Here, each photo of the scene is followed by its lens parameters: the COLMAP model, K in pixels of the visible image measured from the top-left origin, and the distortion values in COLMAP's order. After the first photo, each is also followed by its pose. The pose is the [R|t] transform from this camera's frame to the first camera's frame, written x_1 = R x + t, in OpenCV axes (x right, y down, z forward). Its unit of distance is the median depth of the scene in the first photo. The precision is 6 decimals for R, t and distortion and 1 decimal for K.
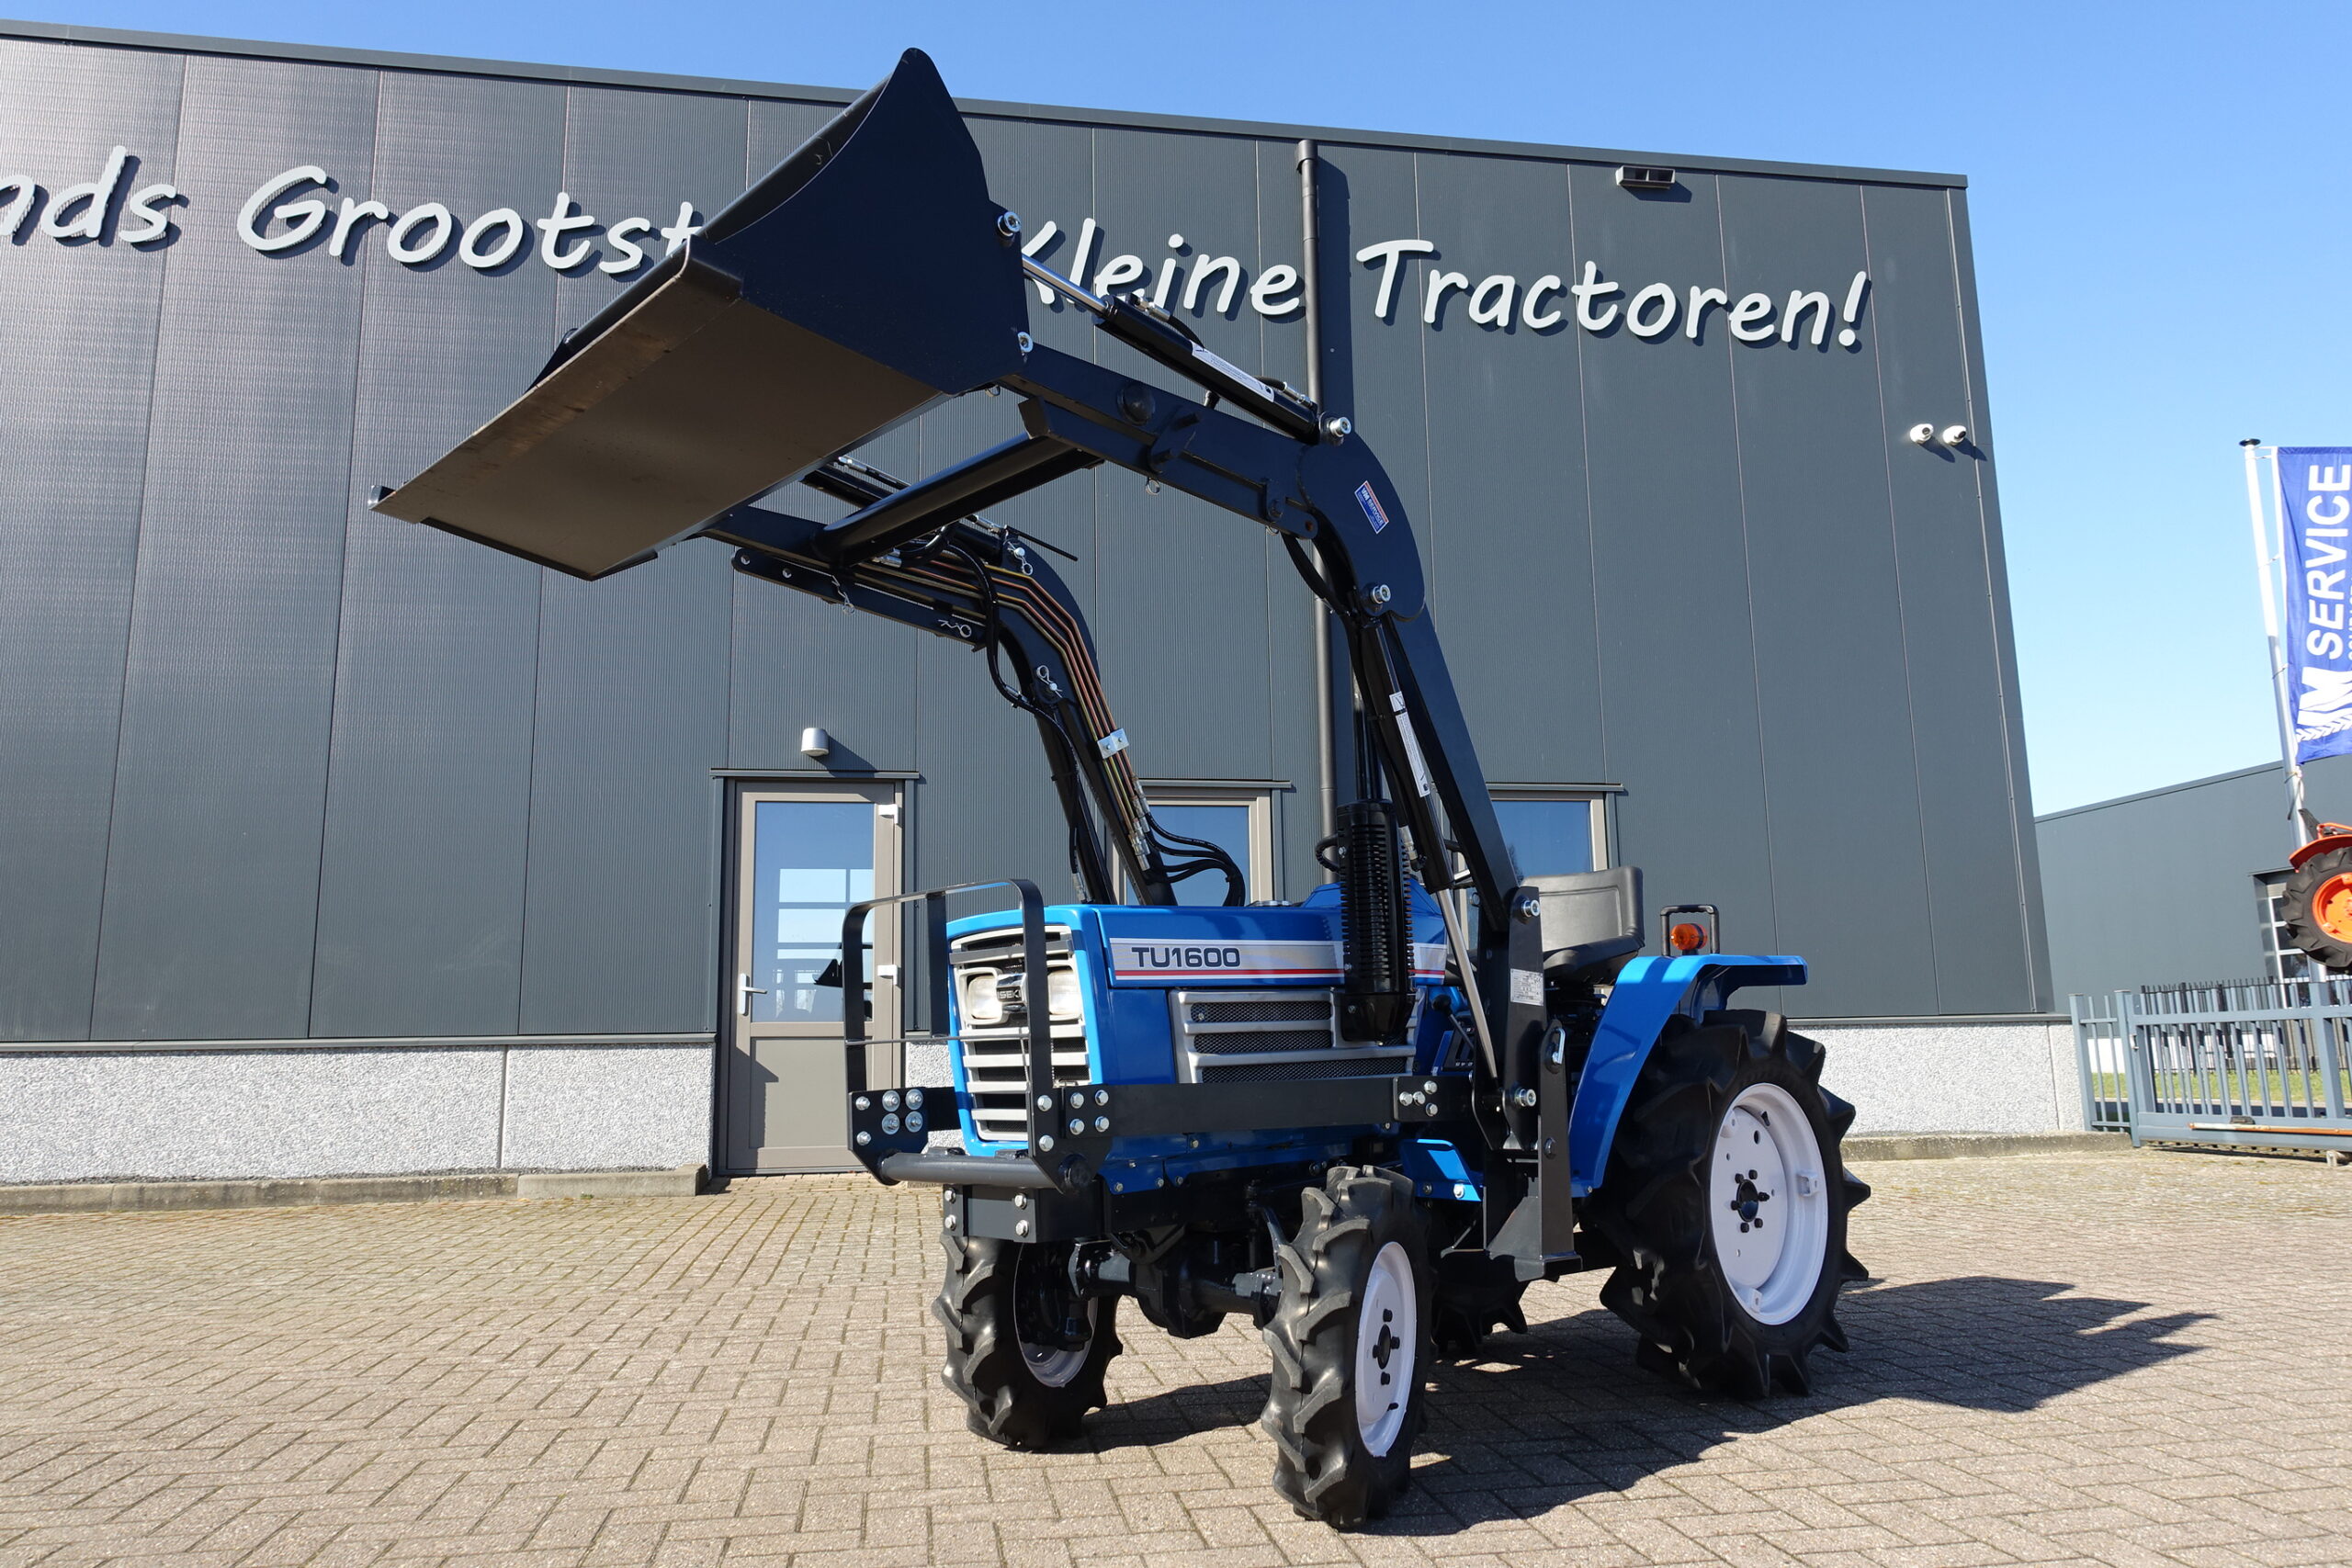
lens RADIAL K [[1610.4, 0, 1169.2], [0, 1610.4, 784.2], [0, 0, 1]] dist [-0.000684, -0.003609]
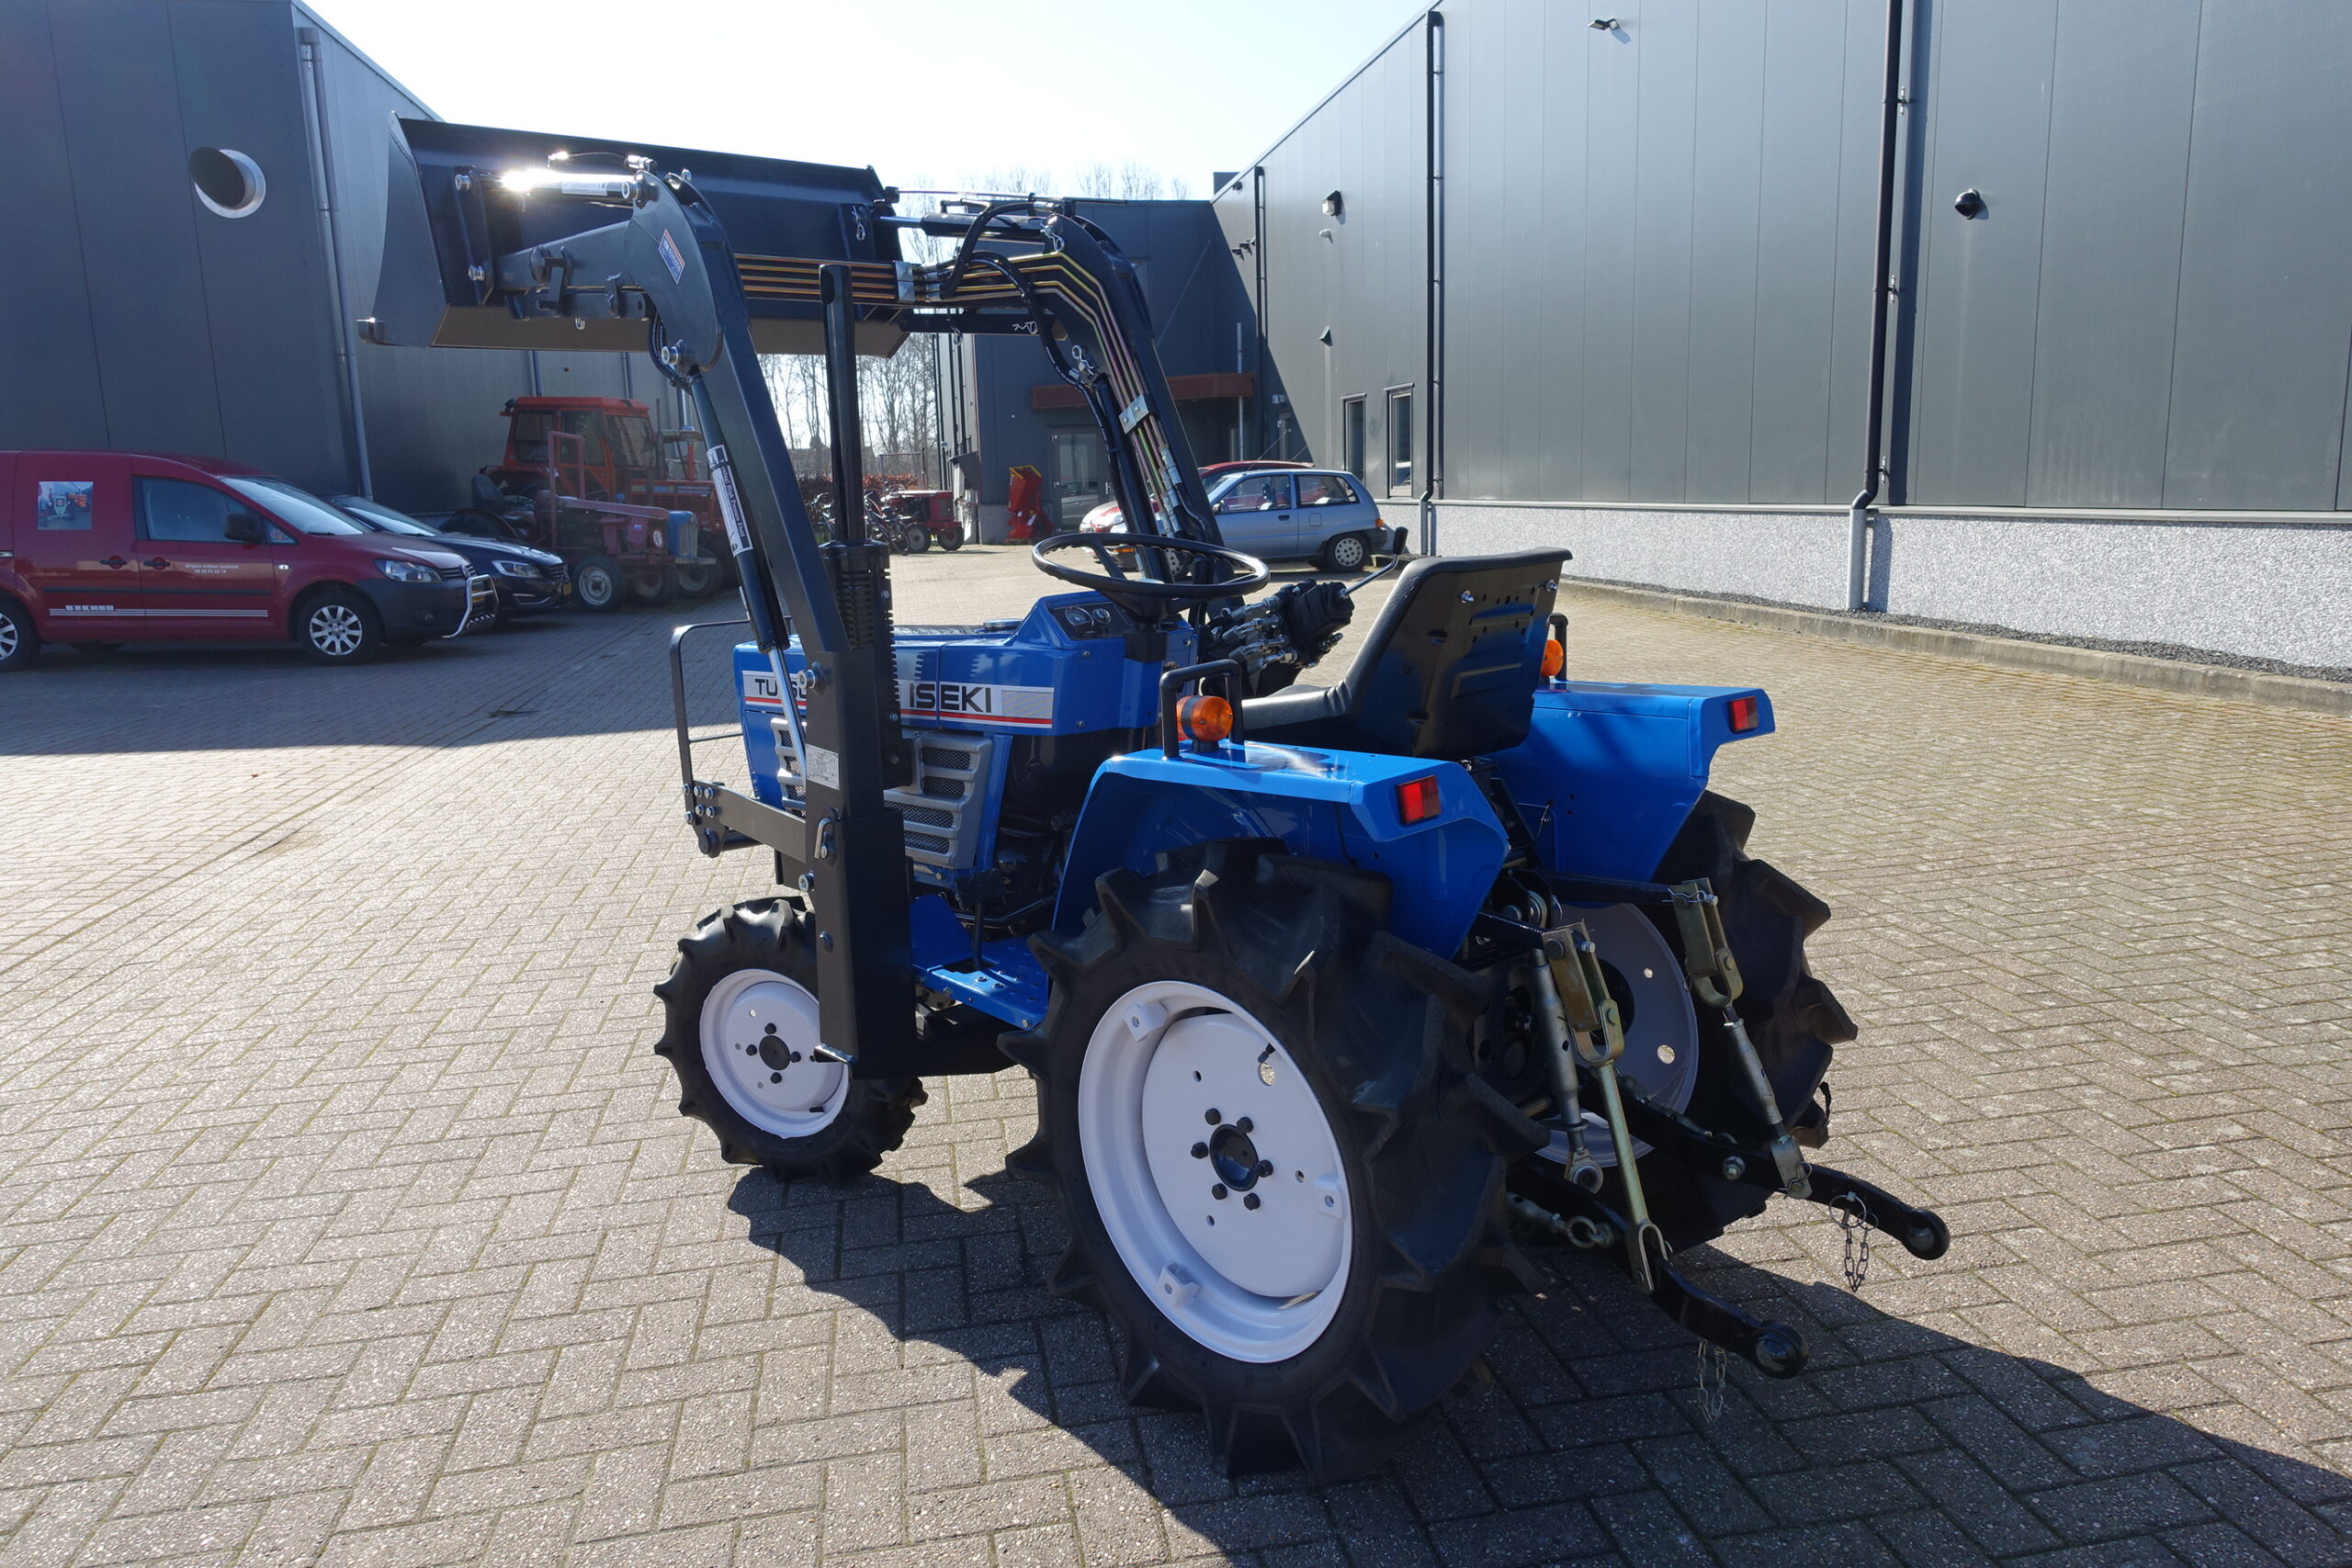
lens RADIAL K [[1610.4, 0, 1169.3], [0, 1610.4, 770.9], [0, 0, 1]] dist [-0.000684, -0.003609]
pose [[0.013647, 0.190165, -0.981657, 0.879283], [0.205466, 0.960265, 0.188877, -0.003112], [0.978569, -0.204275, -0.025968, 0.965978]]
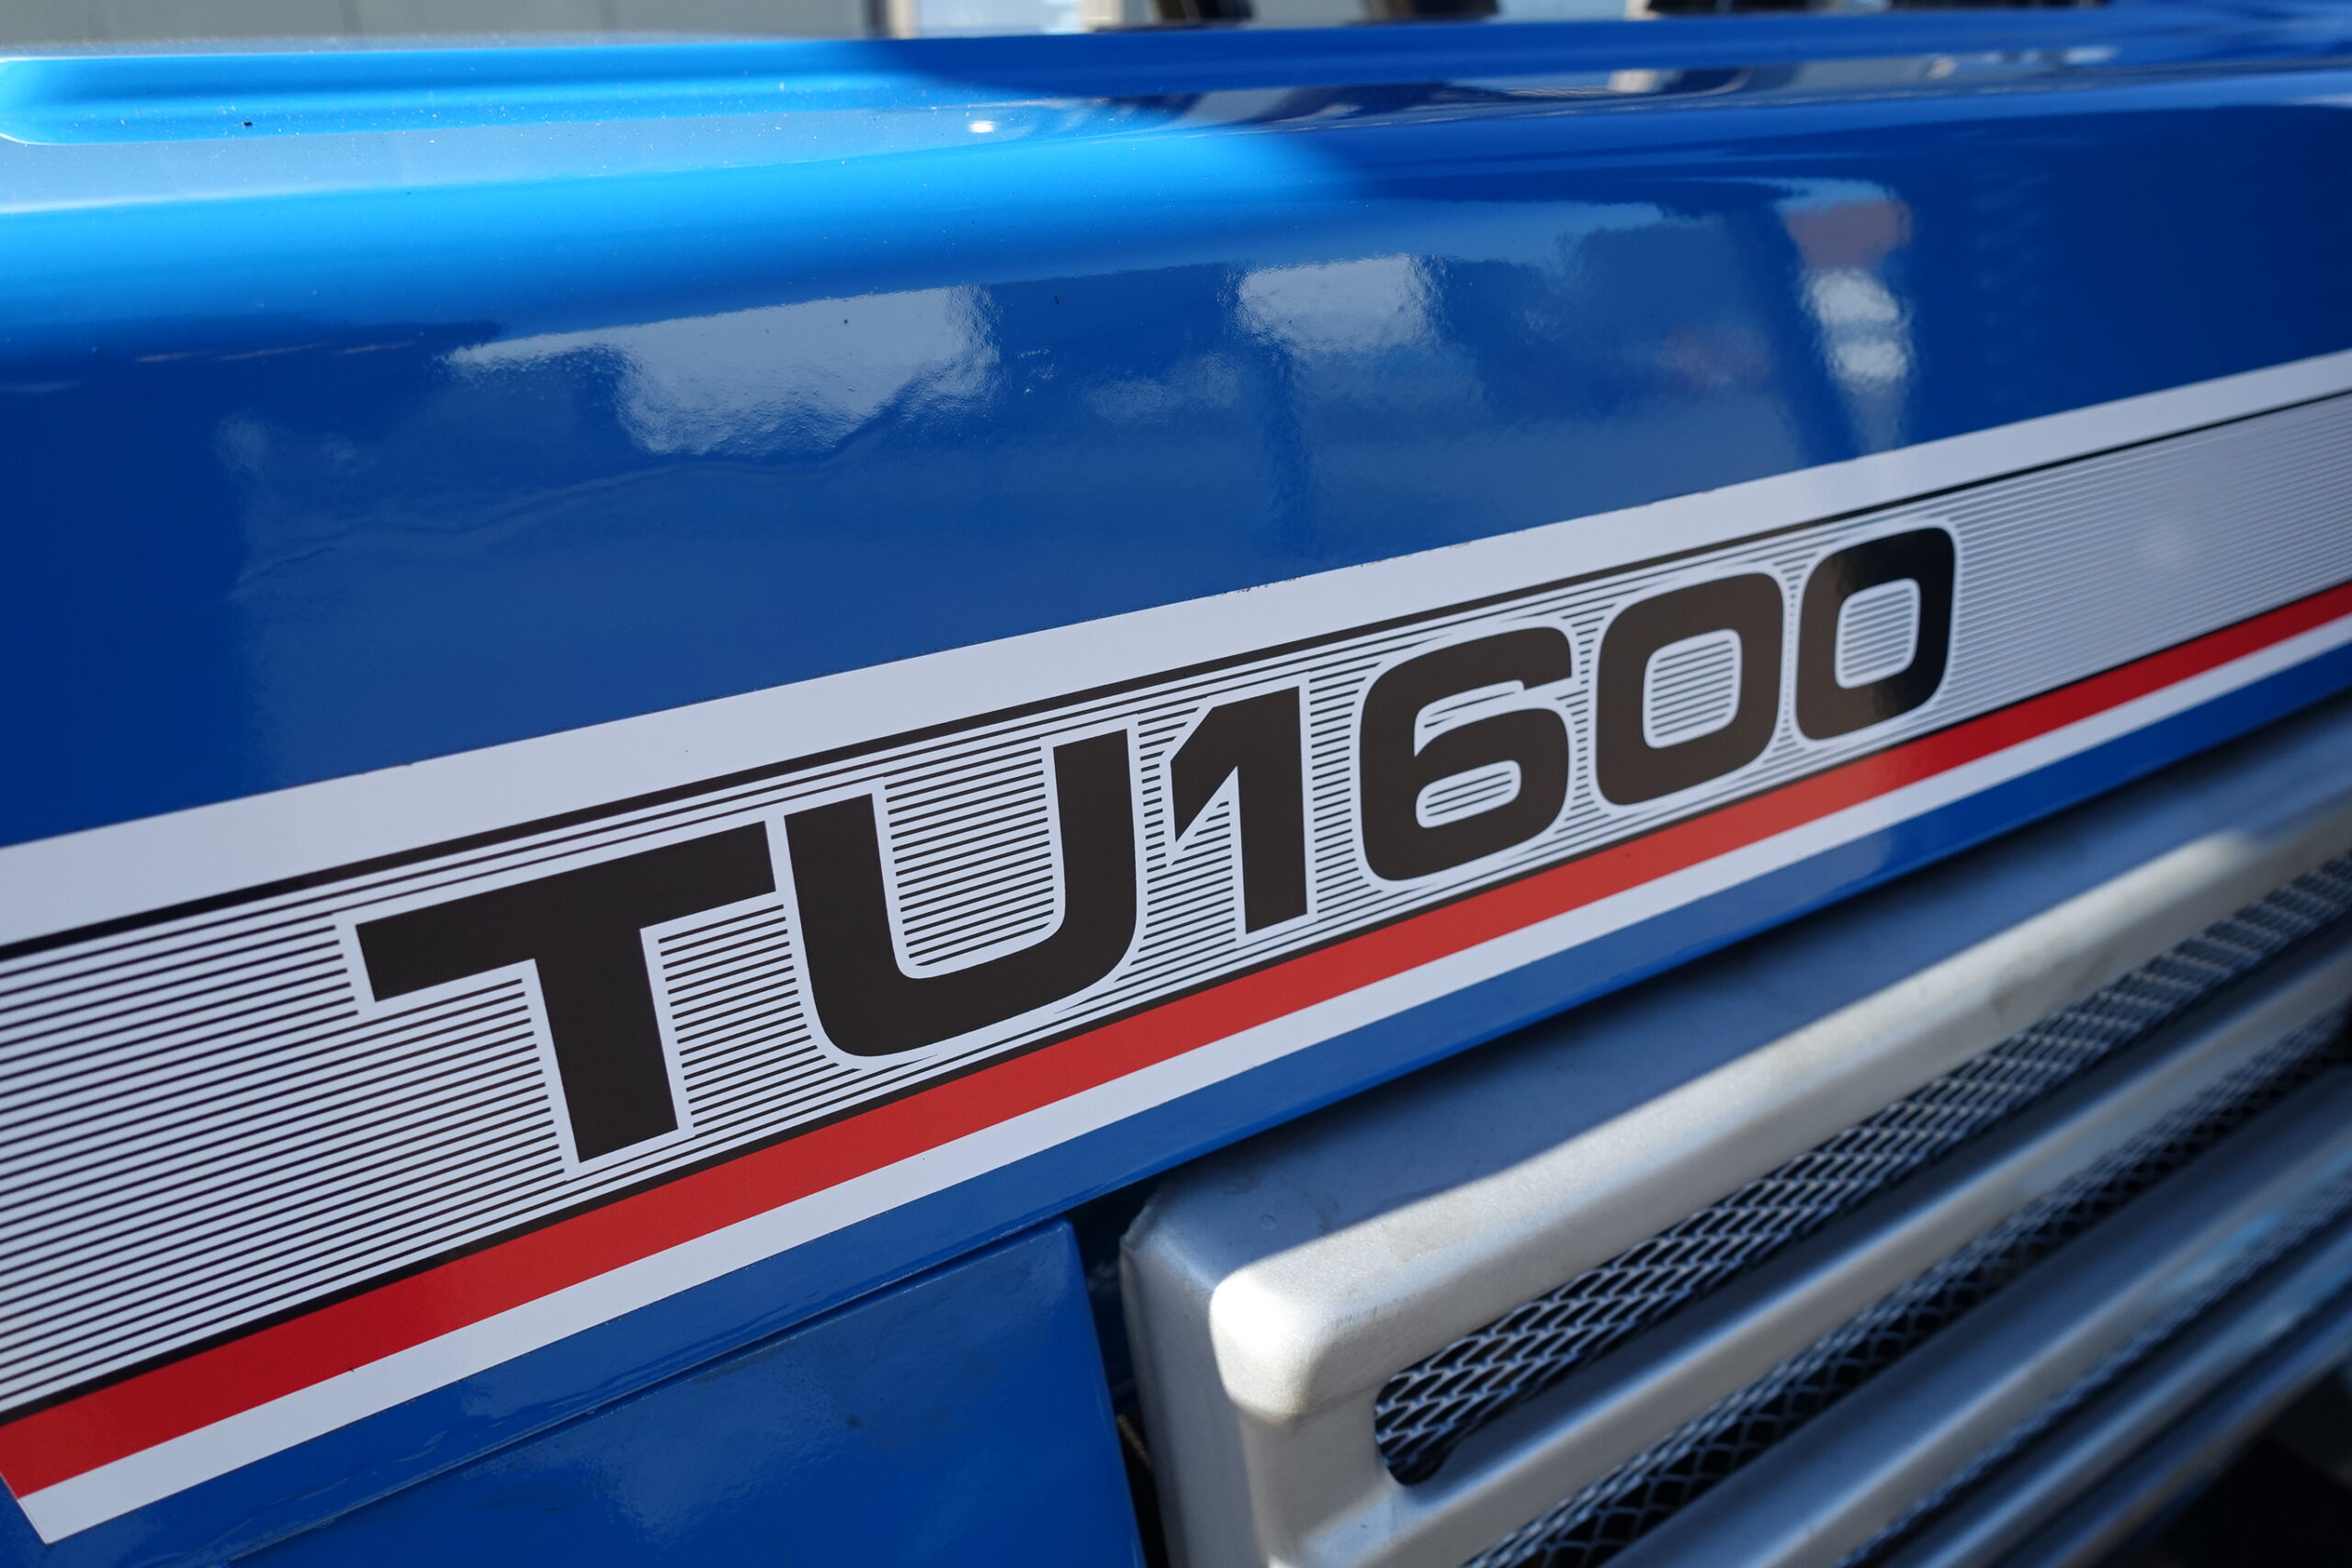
lens RADIAL K [[1610.4, 0, 1169.4], [0, 1610.4, 773.3], [0, 0, 1]] dist [-0.000684, -0.003609]
pose [[0.981646, 0.089742, -0.168279, 0.010610], [0.014425, 0.844901, 0.534728, 0.047818], [0.190166, -0.527340, 0.828100, 0.697897]]
